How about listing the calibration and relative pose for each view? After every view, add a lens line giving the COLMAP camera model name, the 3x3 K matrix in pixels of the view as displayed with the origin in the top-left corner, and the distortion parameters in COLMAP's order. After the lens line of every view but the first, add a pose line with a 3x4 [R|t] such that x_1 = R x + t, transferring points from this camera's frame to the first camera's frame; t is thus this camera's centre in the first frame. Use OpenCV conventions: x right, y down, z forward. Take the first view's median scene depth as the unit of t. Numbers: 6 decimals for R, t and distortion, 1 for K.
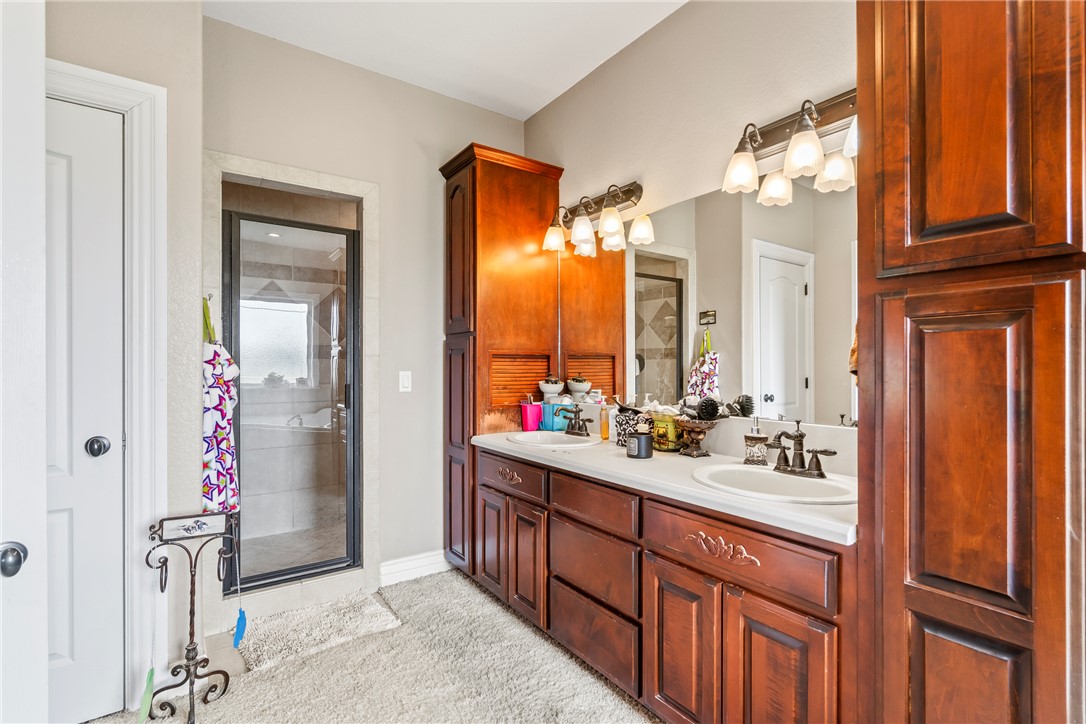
lens RADIAL K [[498.2, 0, 543.5], [0, 498.2, 352.7], [0, 0, 1]] dist [-0.002669, 0.000489]
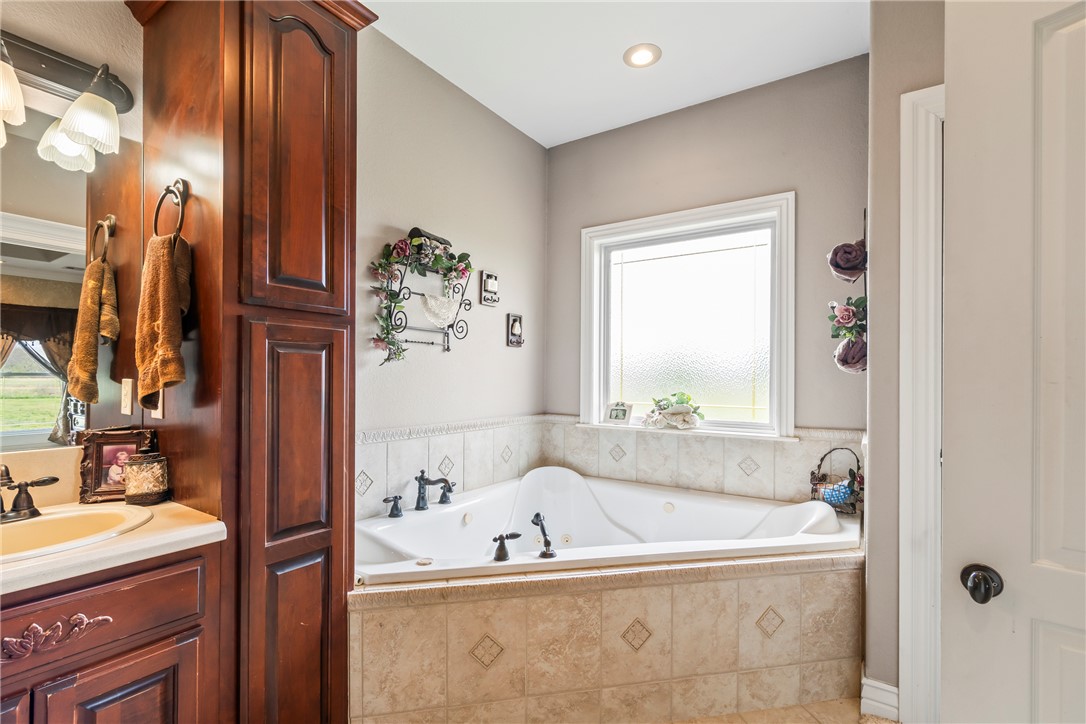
lens RADIAL K [[498.2, 0, 543.5], [0, 498.2, 352.7], [0, 0, 1]] dist [-0.002669, 0.000489]
pose [[-0.354025, 0.039861, 0.934386, -0.680782], [-0.033300, 0.997921, -0.055188, 0.009822], [-0.934643, -0.050653, -0.351961, 0.734599]]
